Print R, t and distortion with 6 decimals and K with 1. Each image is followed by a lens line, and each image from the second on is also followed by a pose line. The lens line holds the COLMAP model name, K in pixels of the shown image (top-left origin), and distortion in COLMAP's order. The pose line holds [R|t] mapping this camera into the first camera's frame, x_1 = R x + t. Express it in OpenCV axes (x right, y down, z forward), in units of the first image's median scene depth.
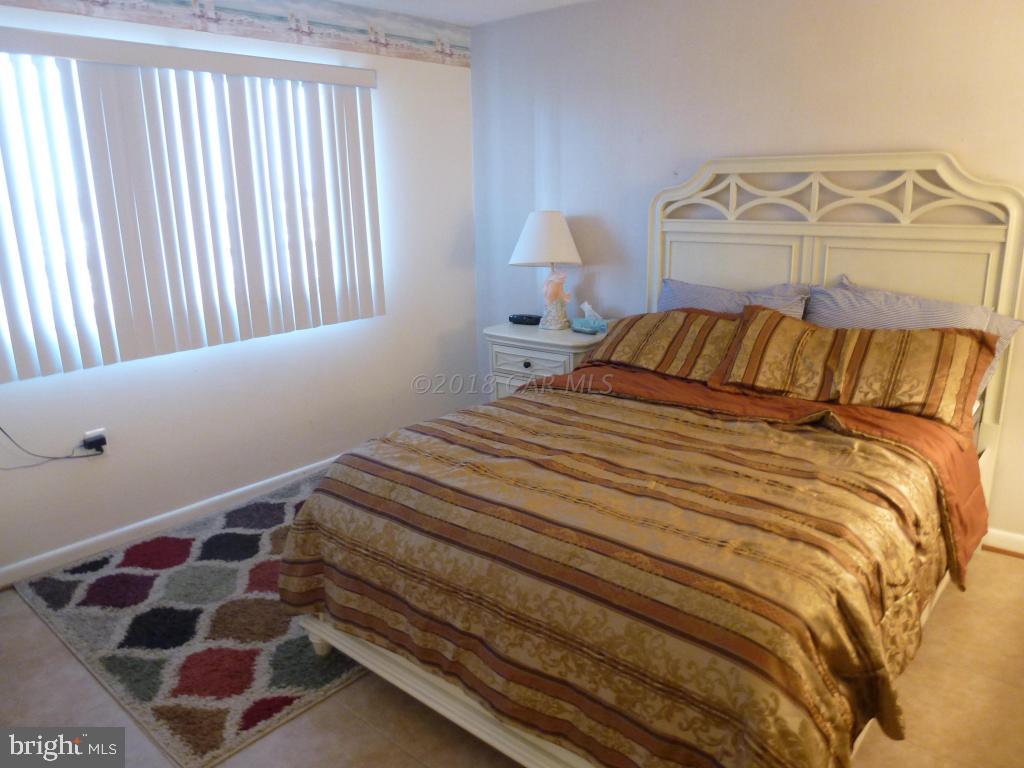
lens RADIAL K [[734.2, 0, 513.6], [0, 734.2, 383.4], [0, 0, 1]] dist [-0.054797, 0.017772]
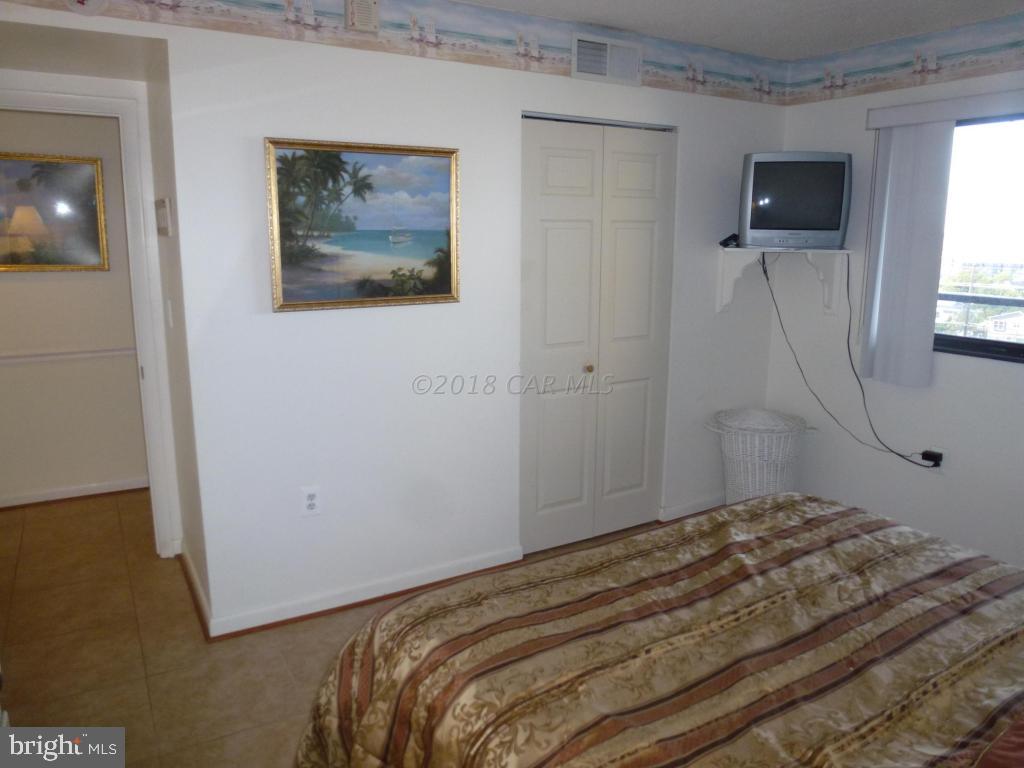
lens RADIAL K [[734.2, 0, 514.6], [0, 734.2, 378.2], [0, 0, 1]] dist [-0.054797, 0.017772]
pose [[-0.315391, 0.202885, -0.927020, 0.949897], [-0.241451, 0.927572, 0.285152, -0.291581], [0.917731, 0.313764, -0.243561, 0.982137]]
